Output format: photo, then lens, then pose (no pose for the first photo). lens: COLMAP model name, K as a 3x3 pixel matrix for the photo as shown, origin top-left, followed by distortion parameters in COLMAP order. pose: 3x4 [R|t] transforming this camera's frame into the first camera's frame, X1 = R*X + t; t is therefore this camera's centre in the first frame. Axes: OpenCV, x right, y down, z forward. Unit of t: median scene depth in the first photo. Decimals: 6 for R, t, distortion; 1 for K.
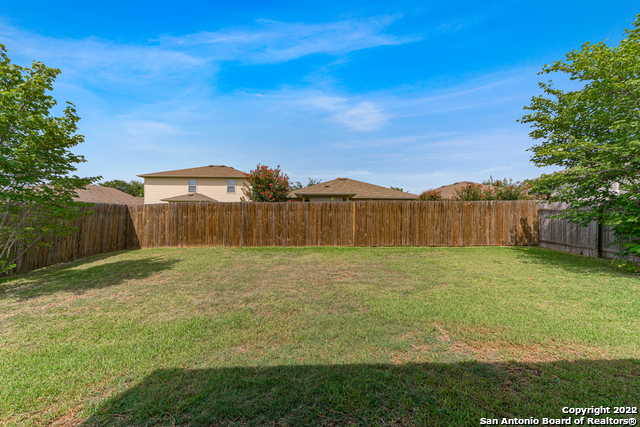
lens RADIAL K [[237.3, 0, 320.0], [0, 237.3, 213.5], [0, 0, 1]] dist [-0.000206, 0.000004]
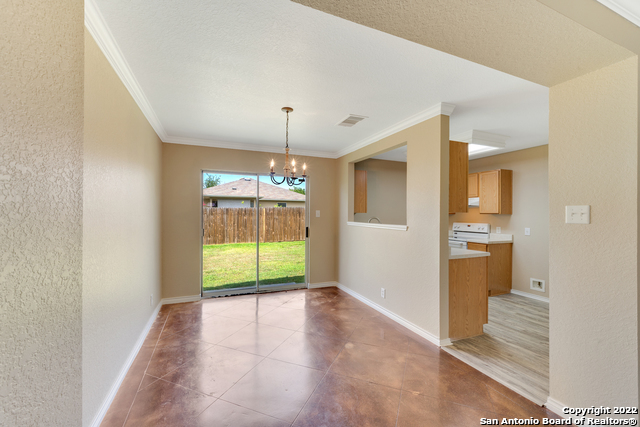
lens RADIAL K [[260.9, 0, 320.0], [0, 260.9, 213.5], [0, 0, 1]] dist [-0.000269, -0.000018]
pose [[0.925662, 0.000624, 0.378352, -0.111656], [-0.003068, 0.999978, 0.005857, -0.026803], [-0.378340, -0.006582, 0.925643, -0.419260]]
